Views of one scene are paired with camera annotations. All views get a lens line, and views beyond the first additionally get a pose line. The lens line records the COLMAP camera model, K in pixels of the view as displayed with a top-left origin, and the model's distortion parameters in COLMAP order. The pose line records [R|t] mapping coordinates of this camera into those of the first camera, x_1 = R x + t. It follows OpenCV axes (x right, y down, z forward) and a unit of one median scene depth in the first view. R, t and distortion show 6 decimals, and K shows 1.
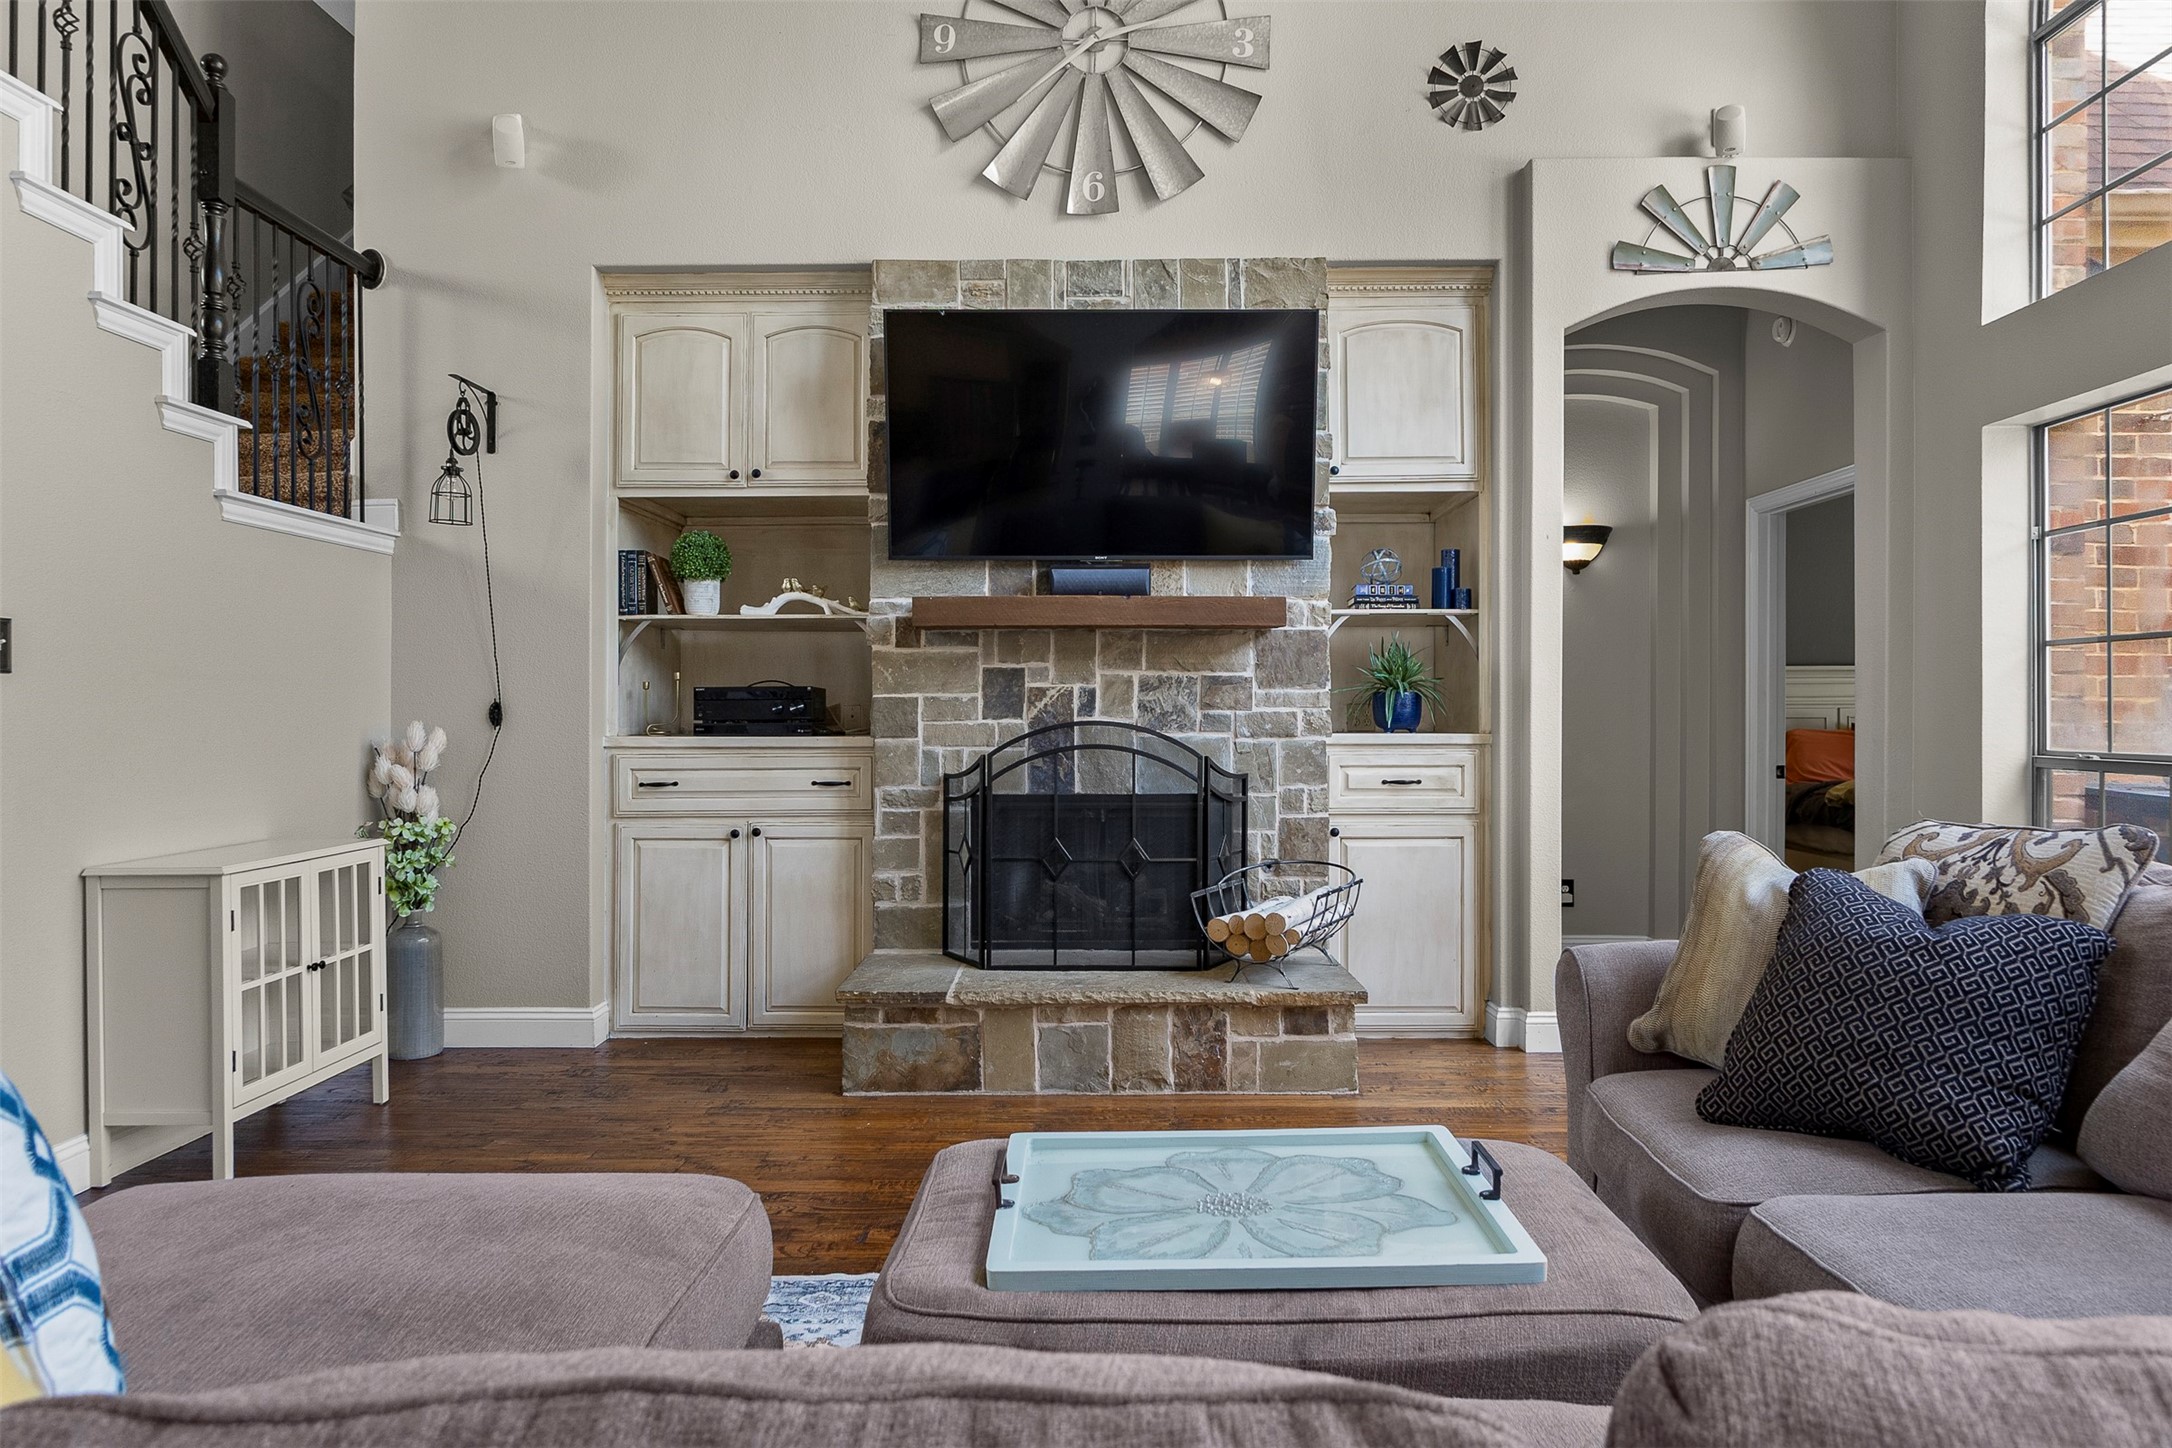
lens RADIAL K [[1469.0, 0, 1091.1], [0, 1469.0, 696.1], [0, 0, 1]] dist [-0.005400, -0.000397]
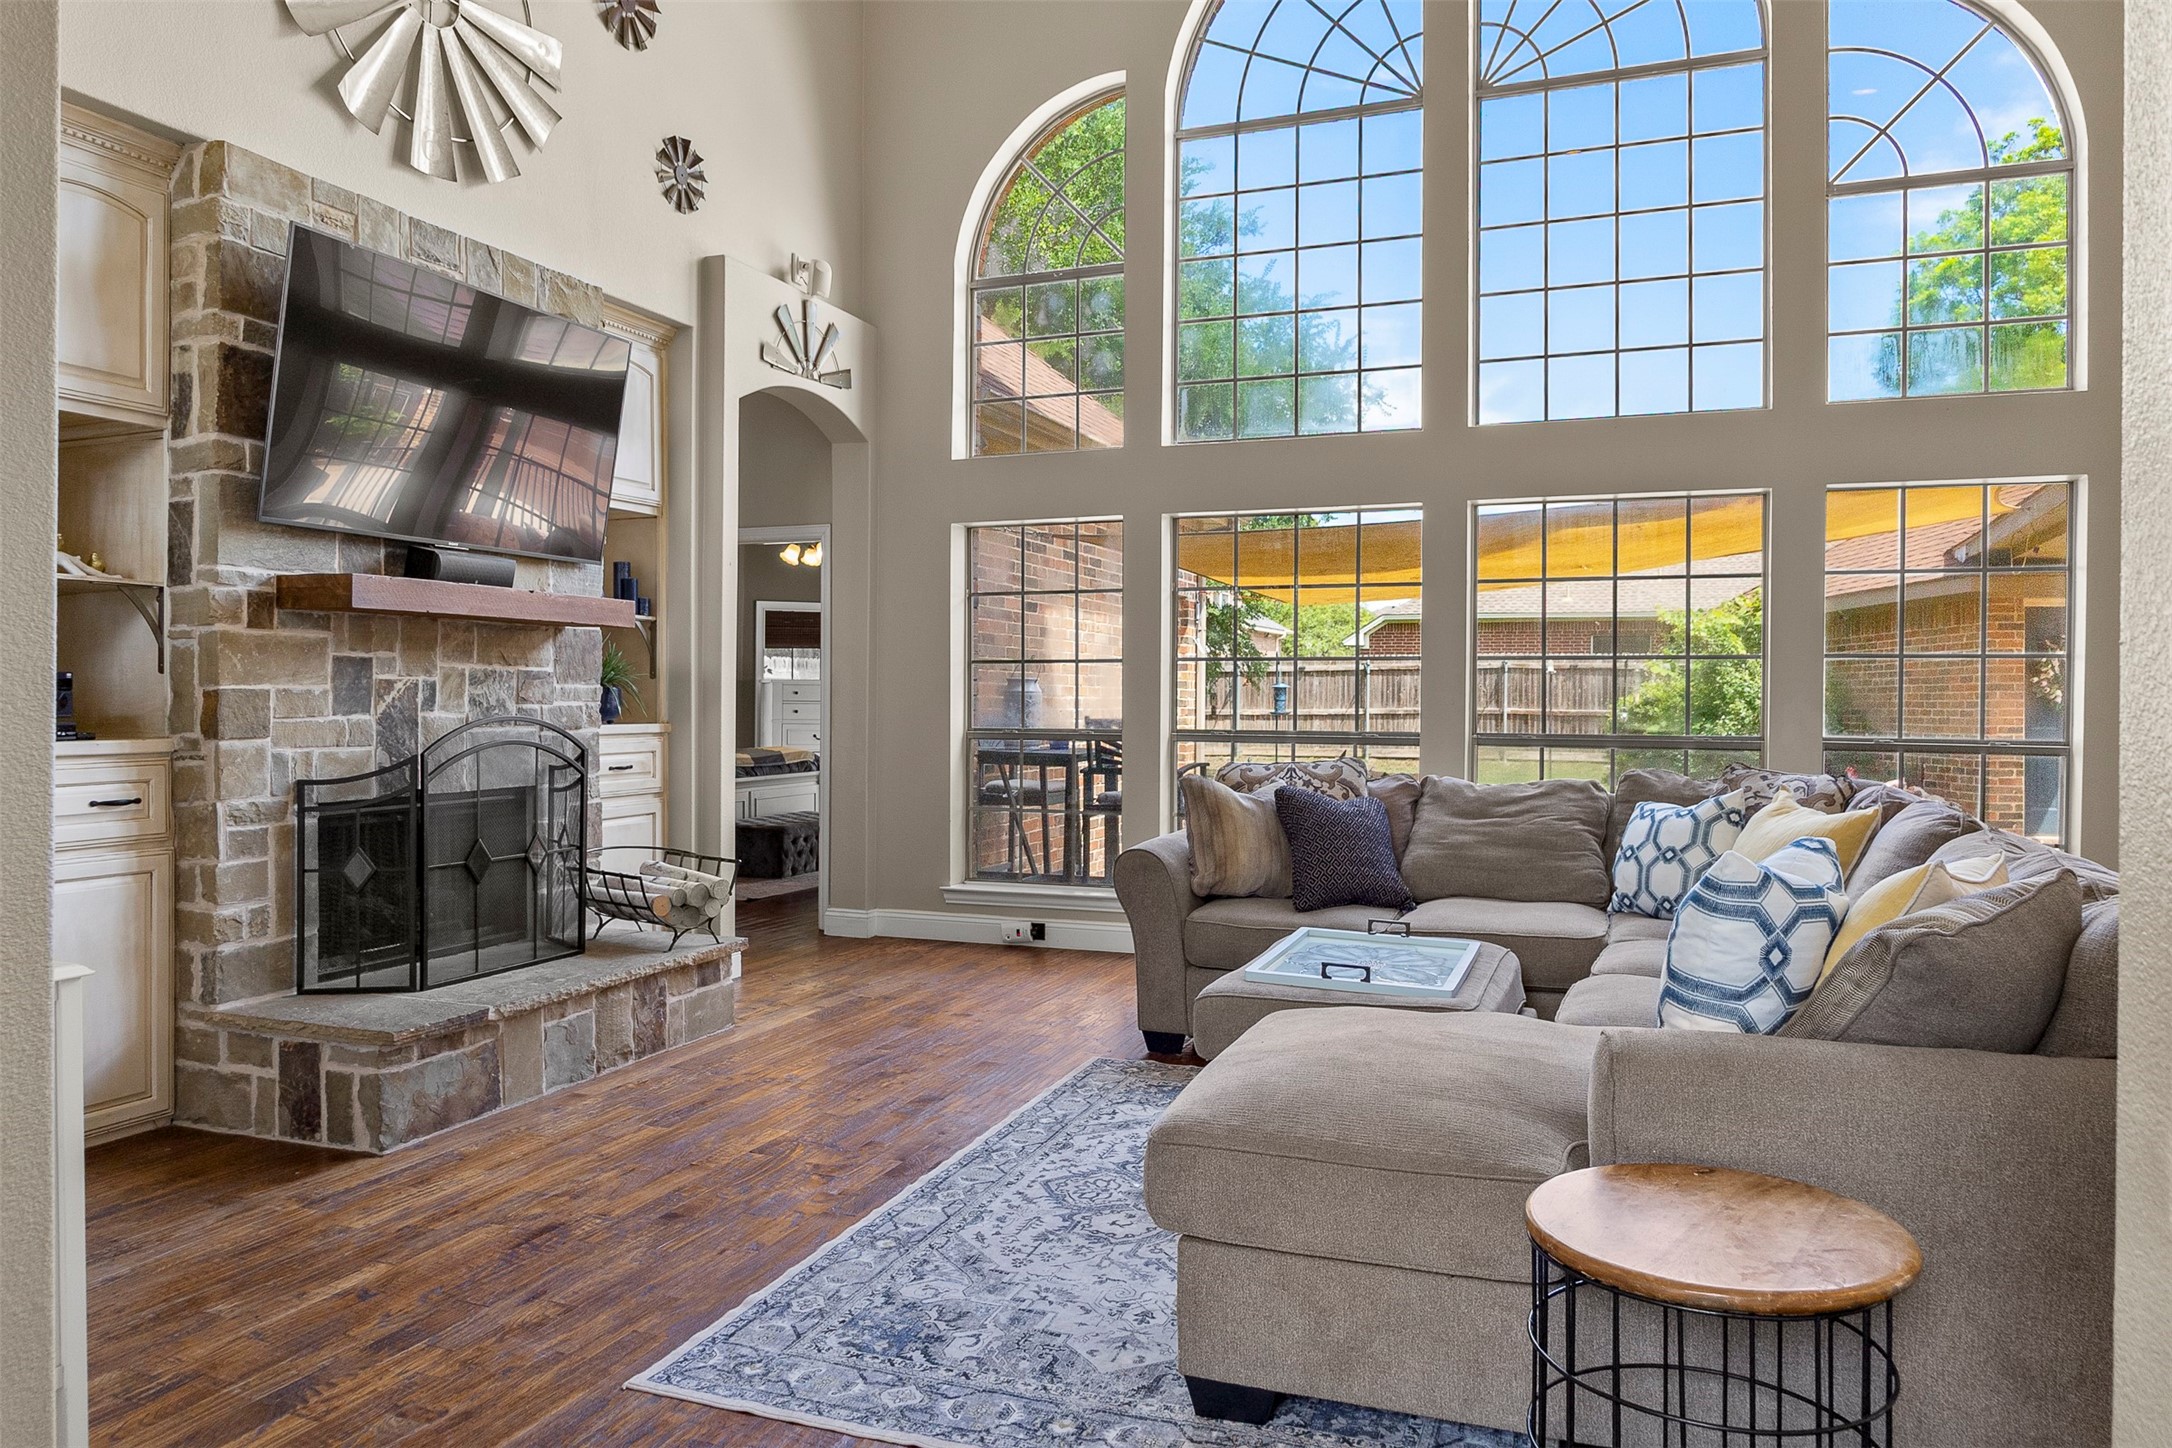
lens RADIAL K [[1469.0, 0, 1091.1], [0, 1469.0, 696.1], [0, 0, 1]] dist [-0.005400, -0.000397]
pose [[0.346610, 0.003197, 0.938004, -0.731313], [-0.006314, 0.999979, -0.001075, 0.002572], [-0.937988, -0.005550, 0.346623, 0.281015]]
